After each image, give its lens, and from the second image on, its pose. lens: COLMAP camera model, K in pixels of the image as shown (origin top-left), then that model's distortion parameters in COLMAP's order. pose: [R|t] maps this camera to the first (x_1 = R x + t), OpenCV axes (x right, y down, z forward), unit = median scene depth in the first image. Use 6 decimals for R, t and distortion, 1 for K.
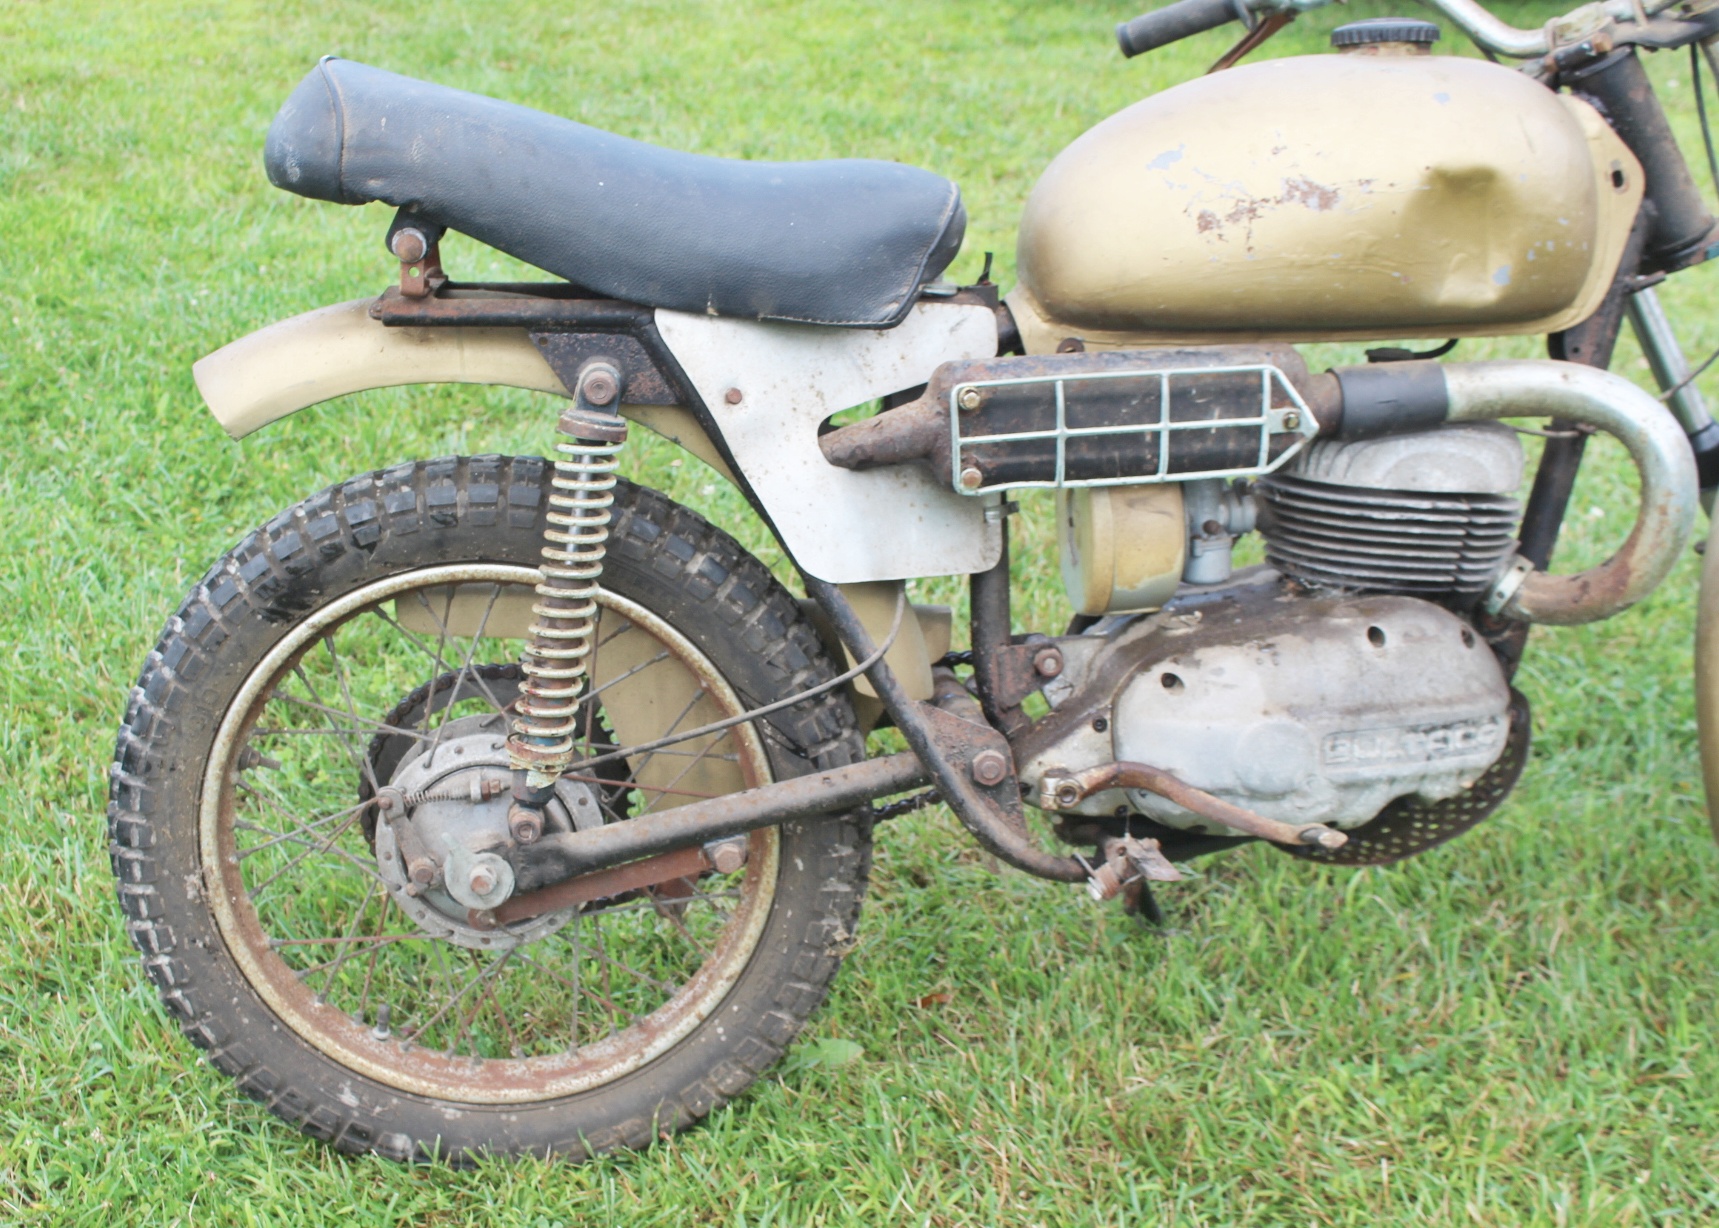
lens RADIAL K [[1999.9, 0, 791.3], [0, 1999.9, 653.2], [0, 0, 1]] dist [-0.120121, 0.138491]
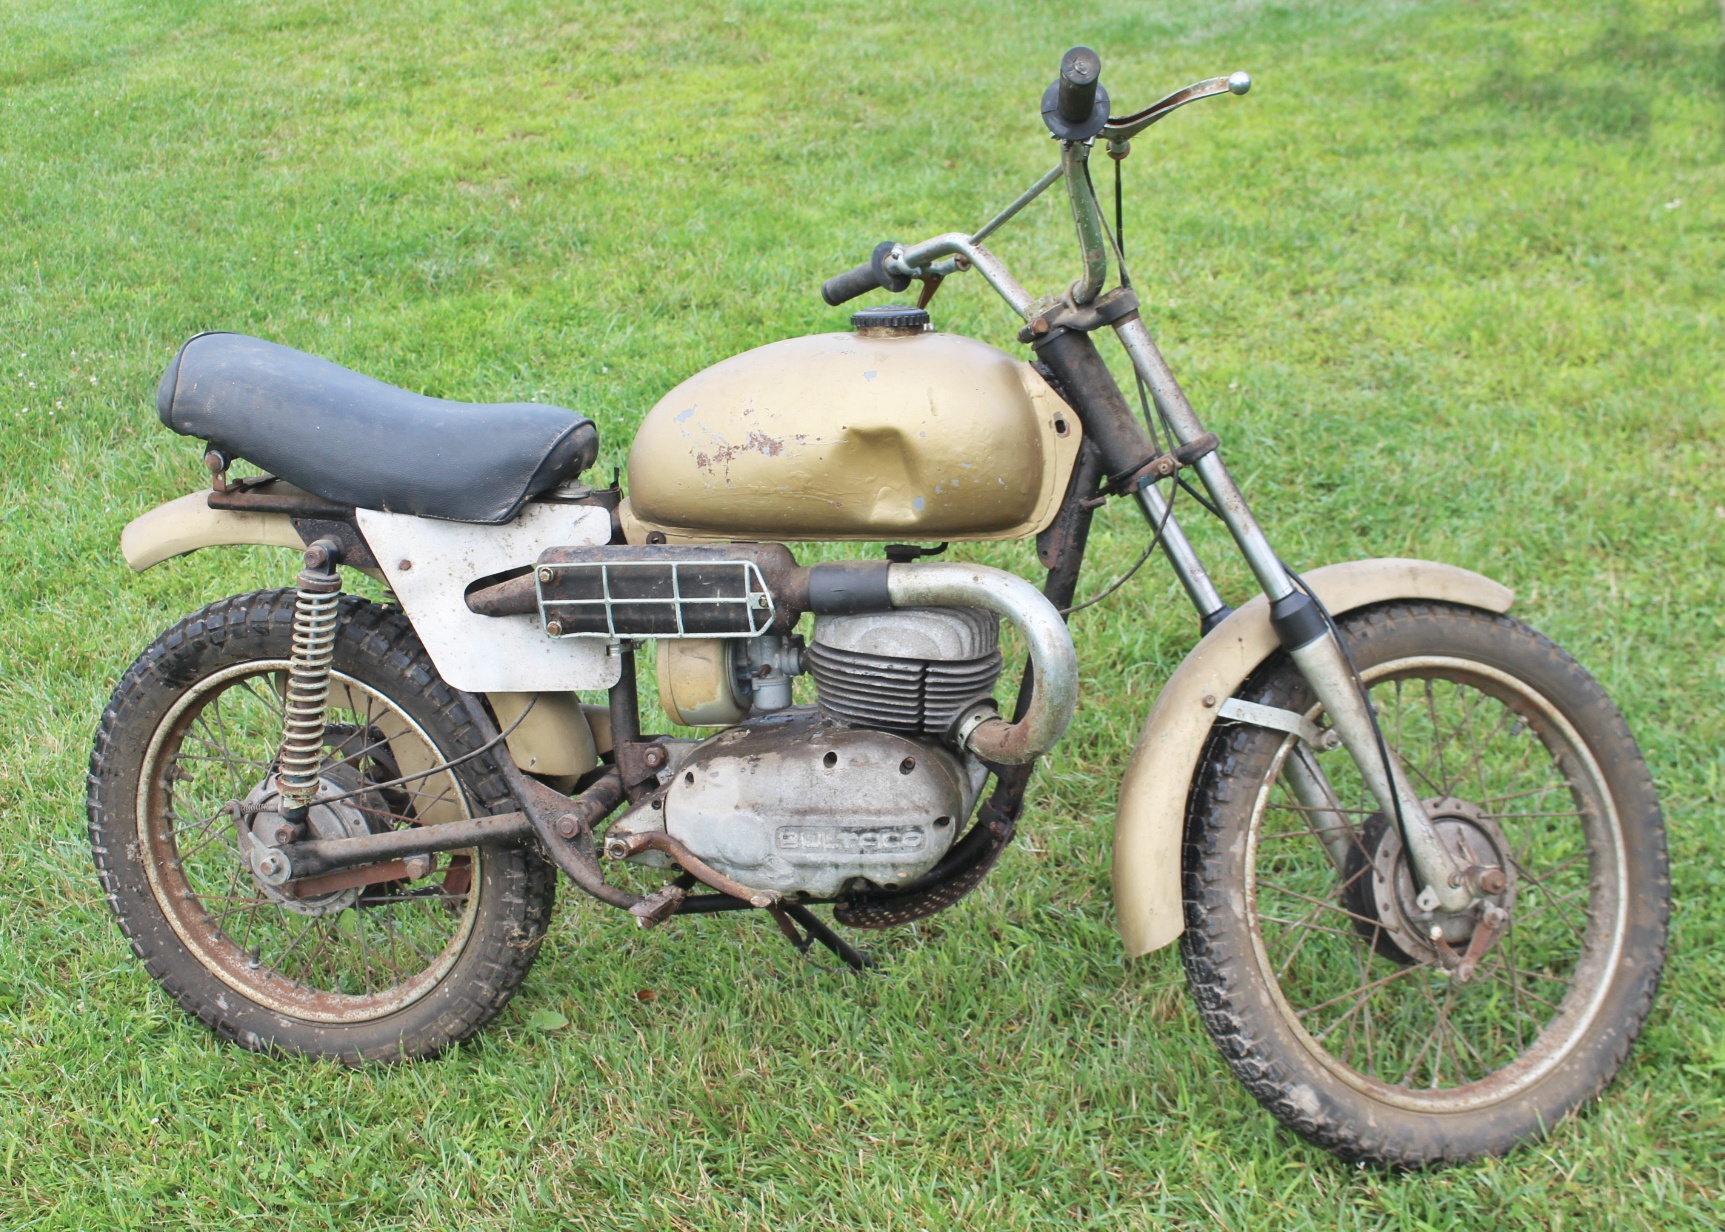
lens RADIAL K [[2134.2, 0, 865.8], [0, 2134.2, 570.9], [0, 0, 1]] dist [-0.208243, 0.484258]
pose [[0.943746, 0.056998, -0.325721, 0.773300], [-0.073265, 0.996593, -0.037885, -0.082745], [0.322452, 0.059618, 0.944706, -0.384818]]
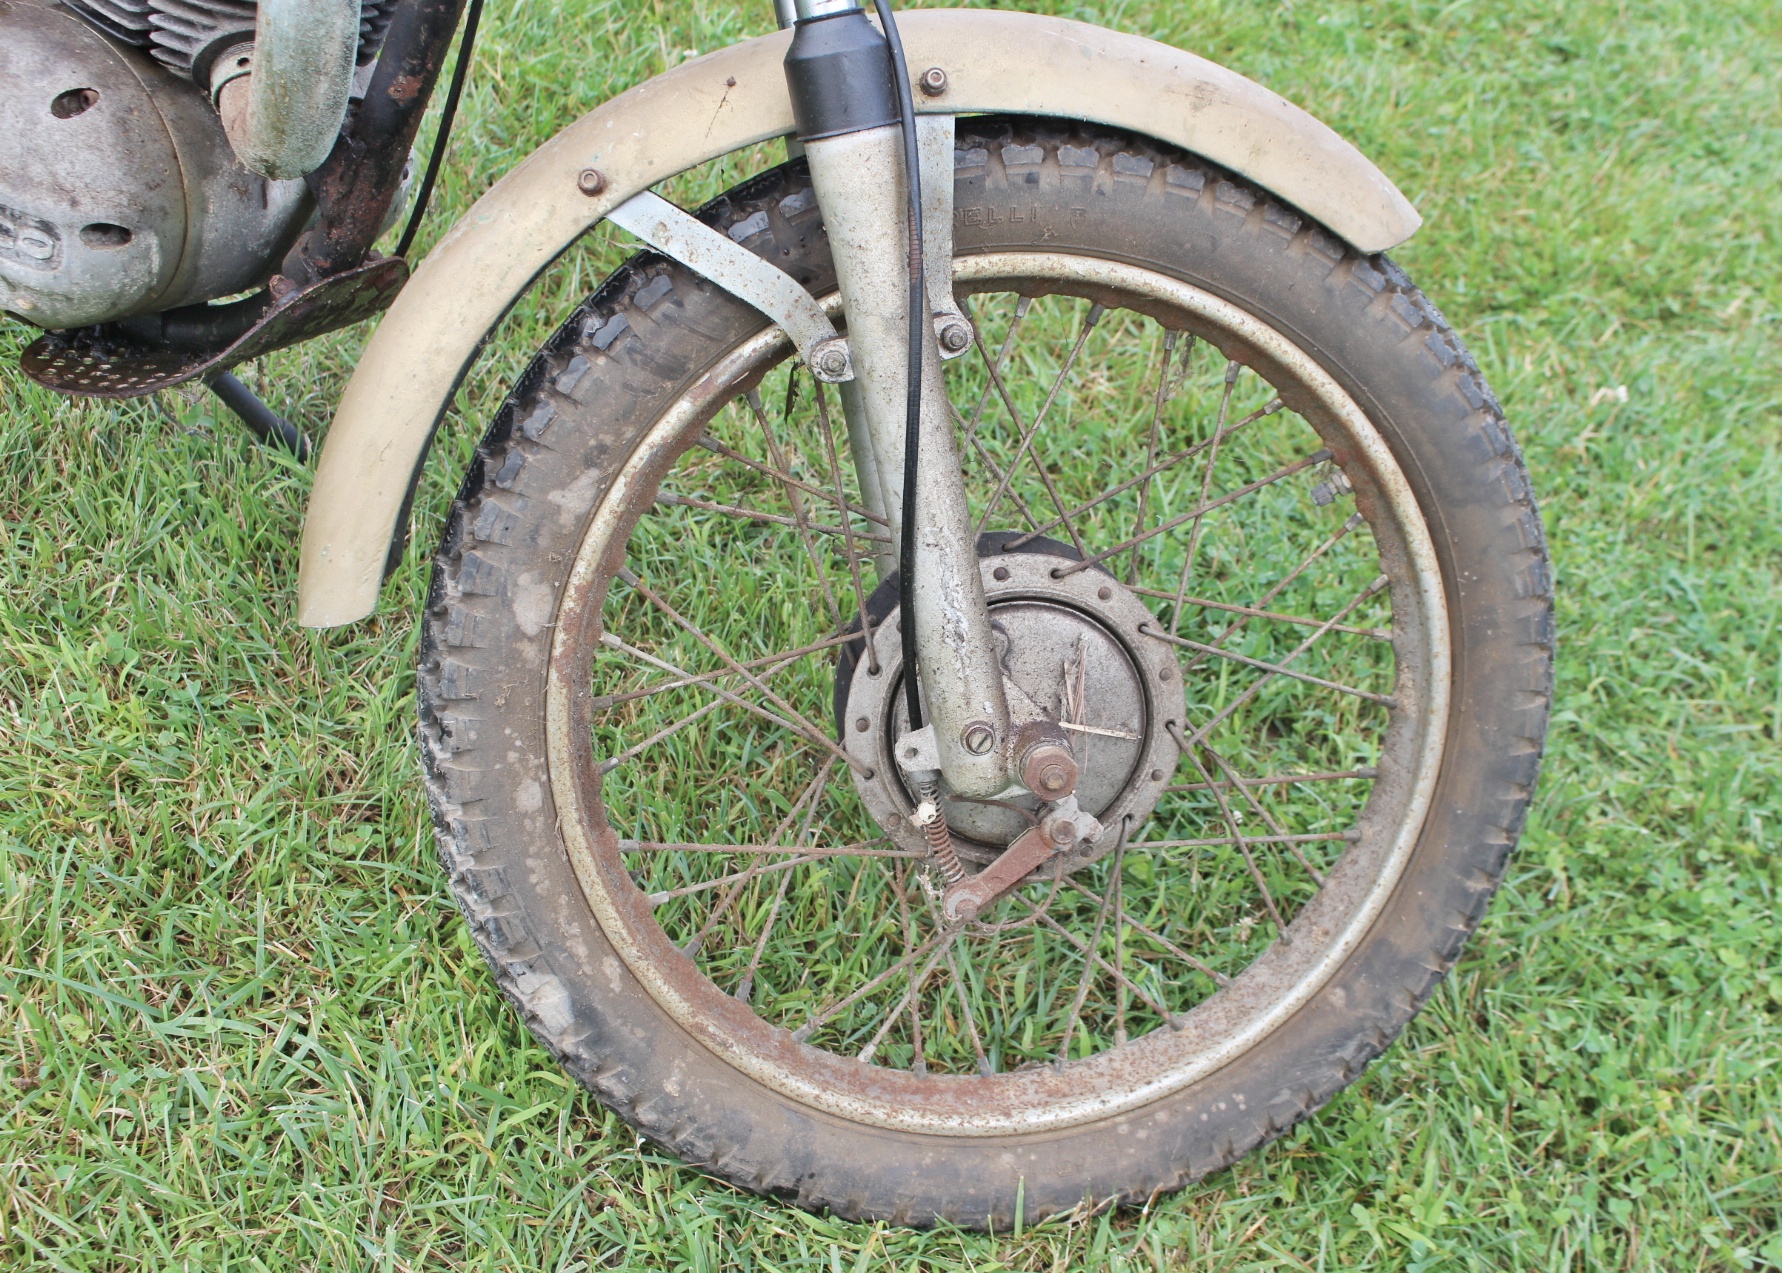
lens RADIAL K [[2073.1, 0, 820.3], [0, 2073.1, 677.2], [0, 0, 1]] dist [-0.120121, 0.138491]
pose [[0.774759, 0.501346, -0.385228, 0.903064], [-0.403868, 0.861211, 0.308555, -0.157041], [0.486456, -0.083475, 0.869709, 0.493761]]
